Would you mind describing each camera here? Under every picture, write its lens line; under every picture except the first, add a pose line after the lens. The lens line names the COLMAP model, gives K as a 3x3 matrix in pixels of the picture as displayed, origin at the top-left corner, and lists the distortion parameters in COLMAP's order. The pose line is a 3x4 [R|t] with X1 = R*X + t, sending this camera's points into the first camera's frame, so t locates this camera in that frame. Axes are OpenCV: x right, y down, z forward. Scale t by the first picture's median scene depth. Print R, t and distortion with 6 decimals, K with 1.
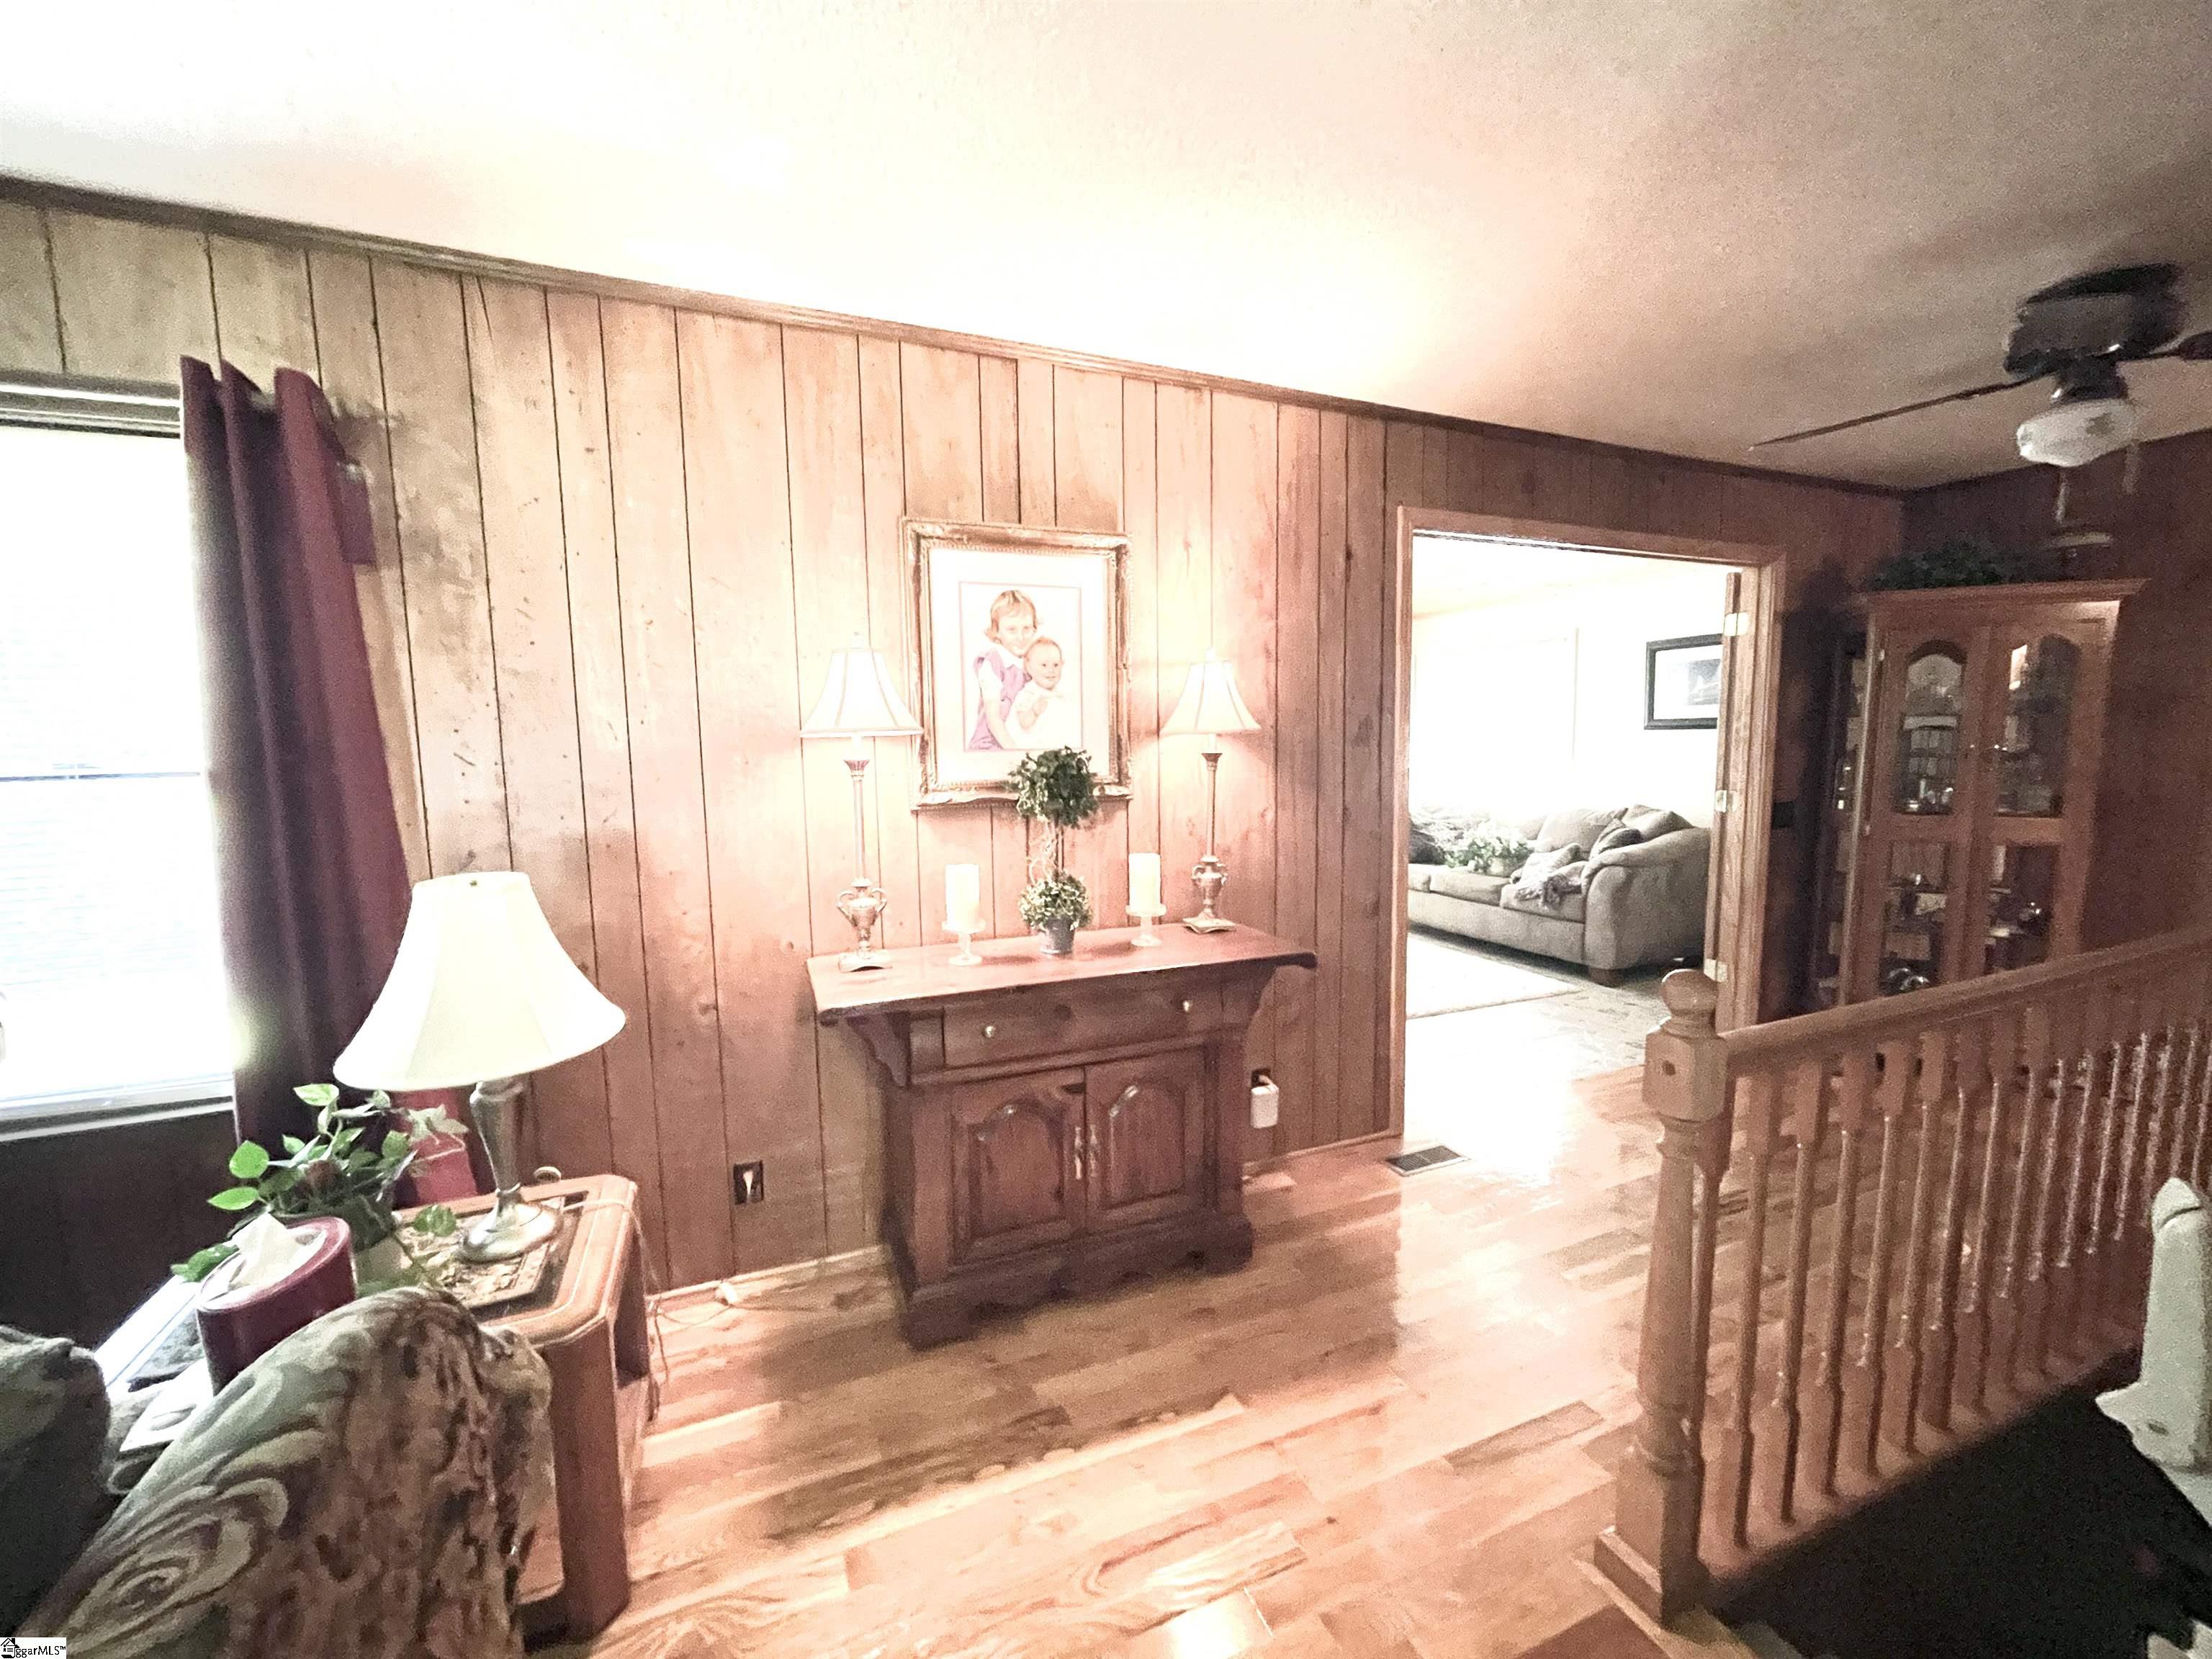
lens RADIAL K [[893.5, 0, 1098.8], [0, 893.5, 835.6], [0, 0, 1]] dist [-0.006448, 0.003743]
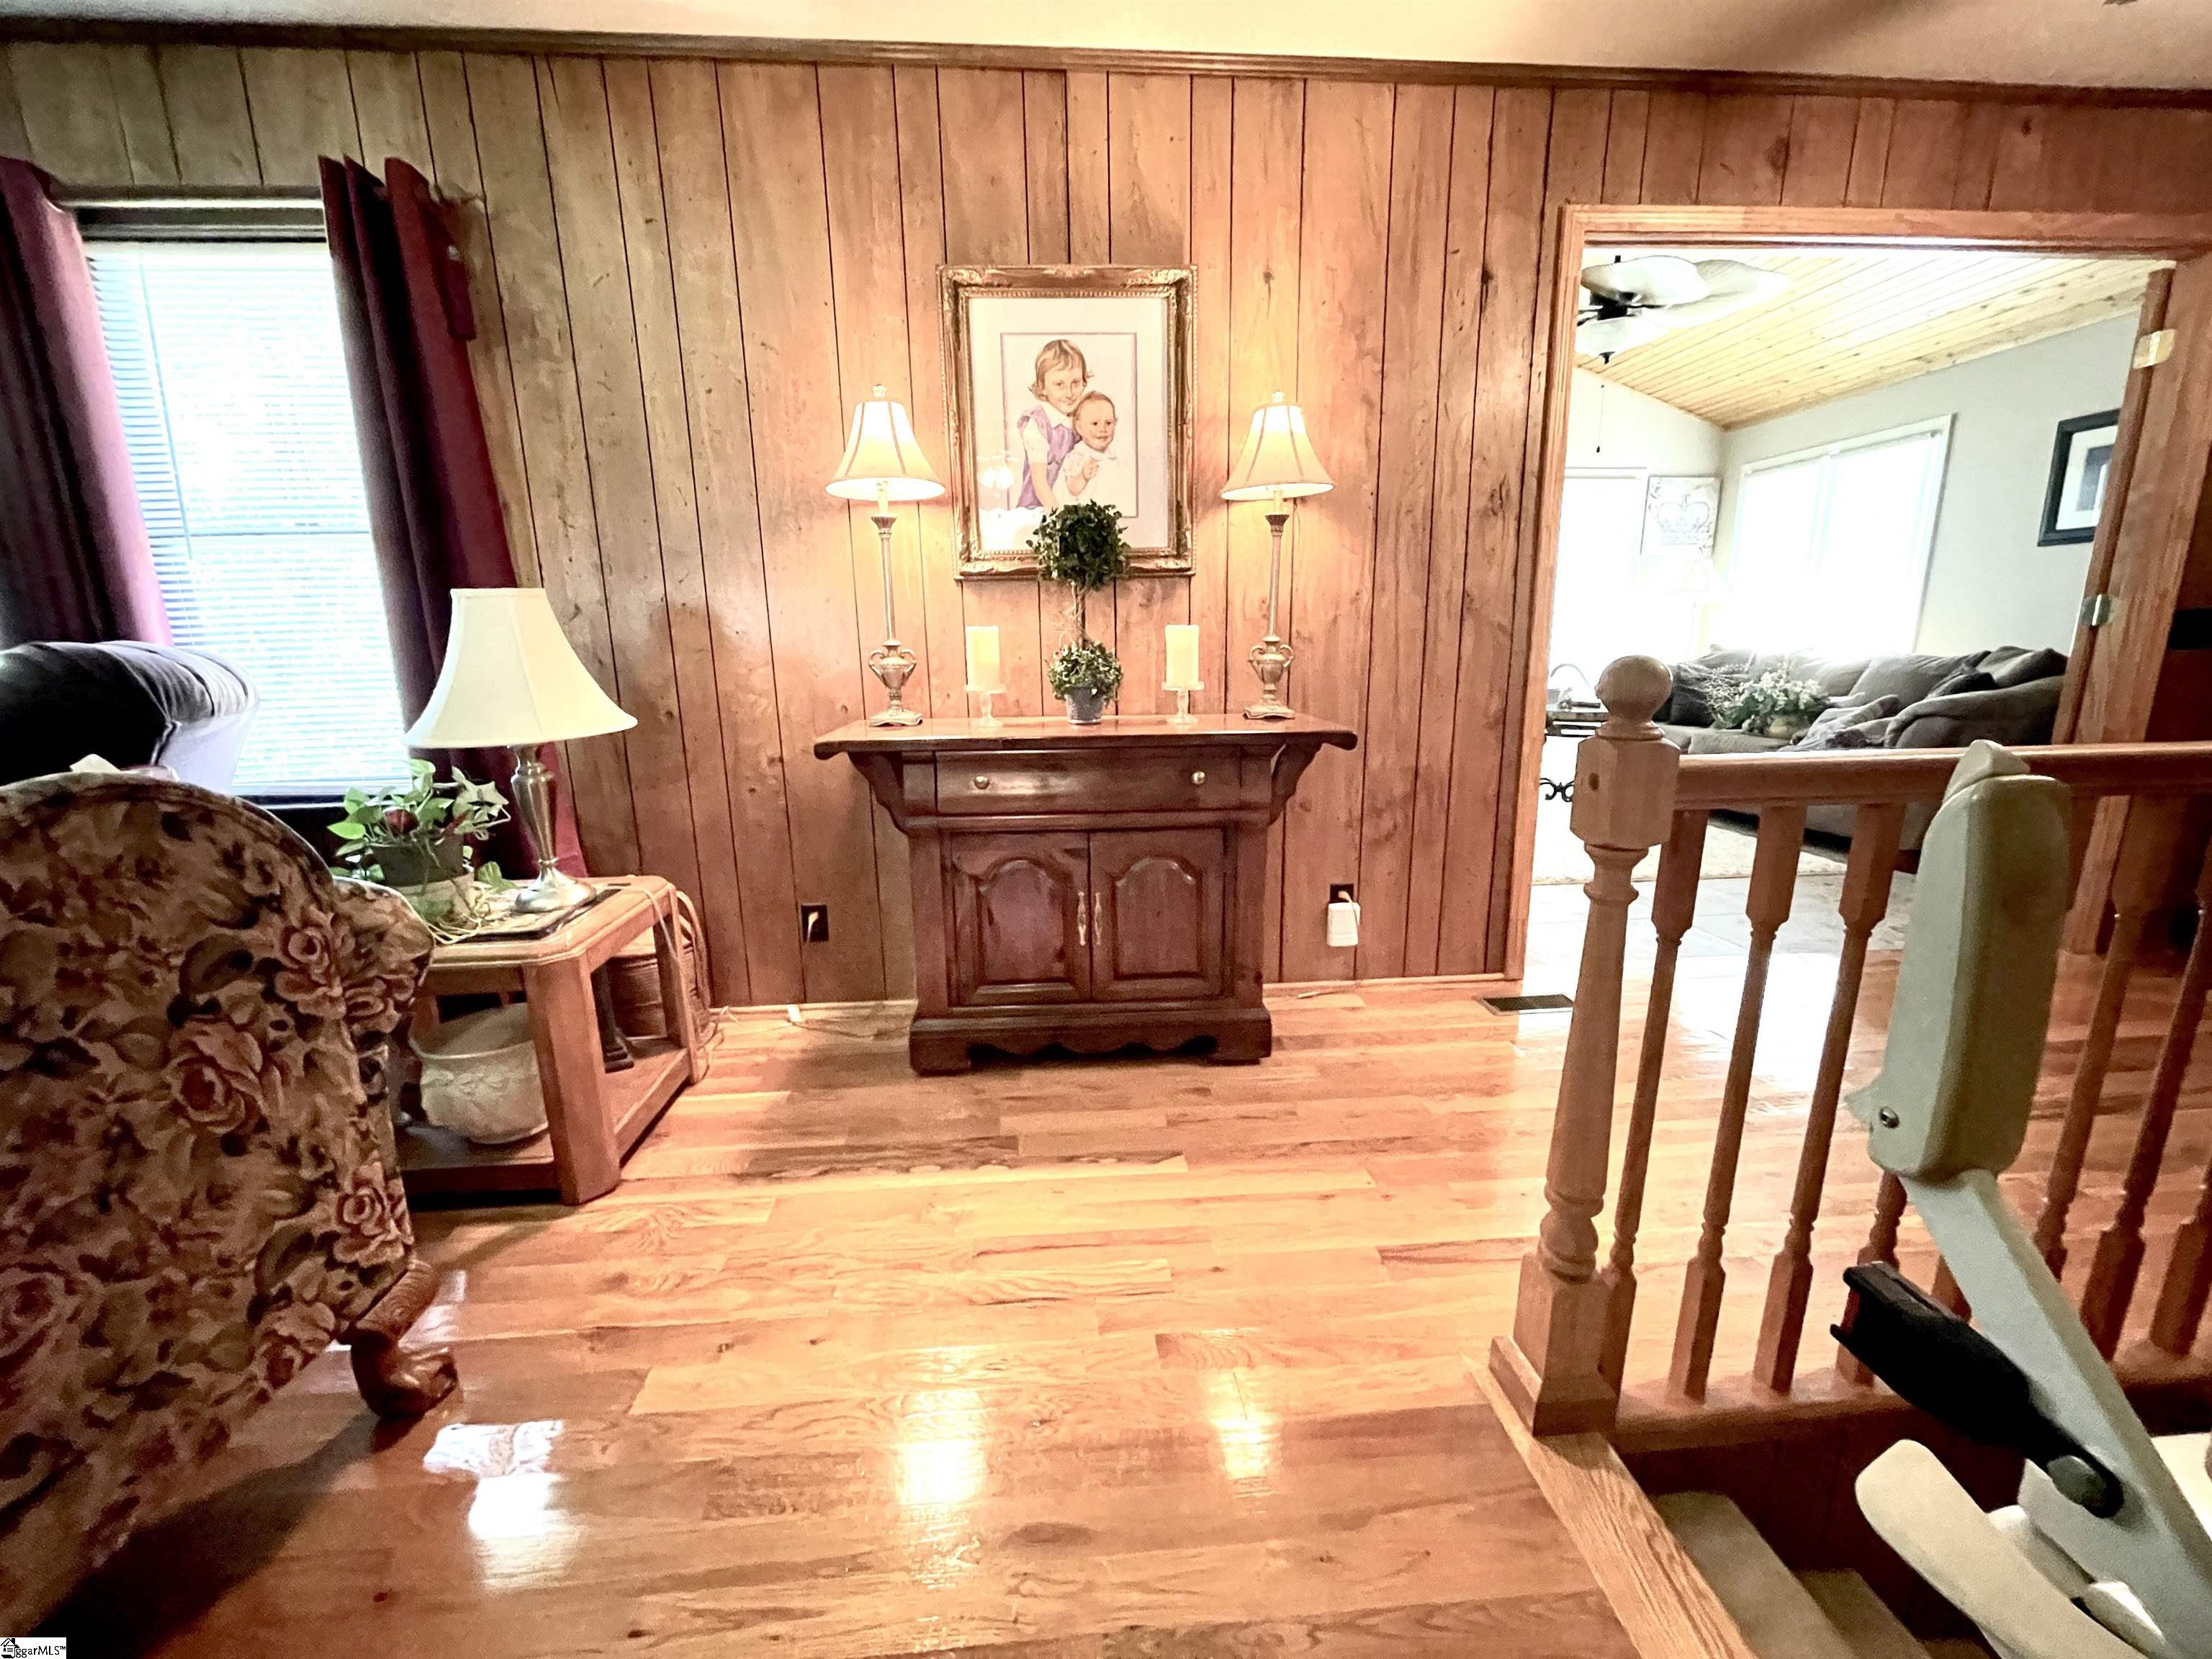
lens RADIAL K [[893.5, 0, 1102.5], [0, 893.5, 835.9], [0, 0, 1]] dist [-0.006448, 0.003743]
pose [[0.949147, 0.066643, -0.307698, 0.285782], [-0.031279, 0.992465, 0.118468, 0.138593], [0.313275, -0.102819, 0.944080, 0.073554]]
